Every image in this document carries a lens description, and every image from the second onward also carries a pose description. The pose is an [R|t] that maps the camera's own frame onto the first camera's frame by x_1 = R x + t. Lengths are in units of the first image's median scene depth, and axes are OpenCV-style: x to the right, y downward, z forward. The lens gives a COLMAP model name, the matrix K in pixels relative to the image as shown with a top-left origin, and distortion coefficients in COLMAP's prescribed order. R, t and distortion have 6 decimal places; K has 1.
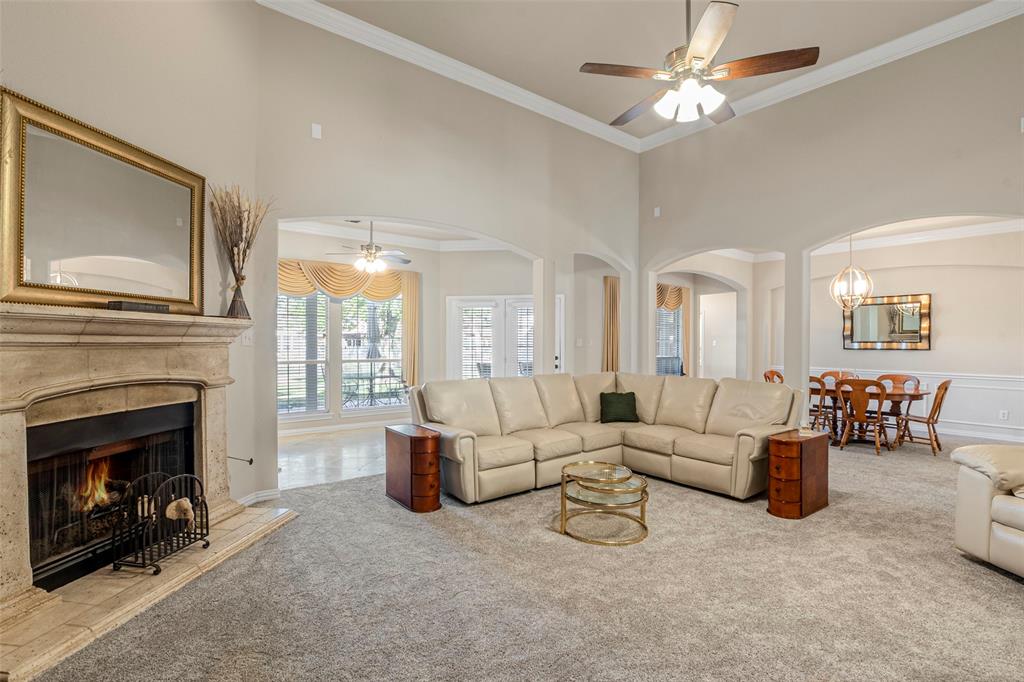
lens RADIAL K [[471.6, 0, 521.7], [0, 471.6, 342.9], [0, 0, 1]] dist [-0.015859, 0.000380]
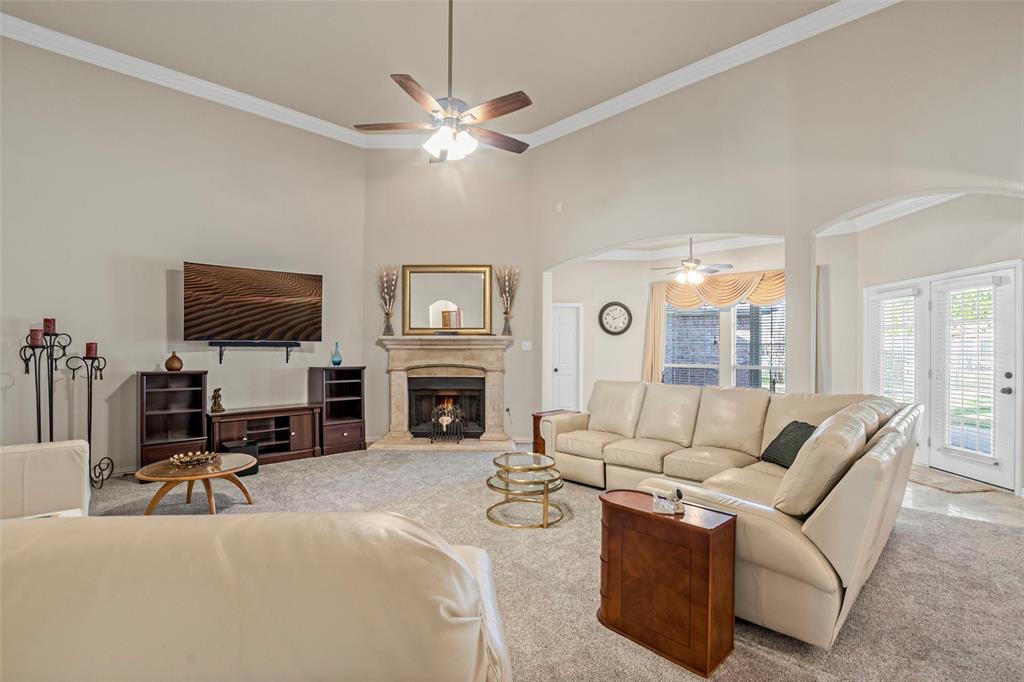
lens RADIAL K [[471.6, 0, 514.8], [0, 471.6, 347.0], [0, 0, 1]] dist [-0.015859, 0.000380]
pose [[0.124668, -0.008207, -0.992165, 1.237528], [-0.001394, 0.999963, -0.008446, 0.010151], [0.992197, 0.002436, 0.124652, 0.813245]]
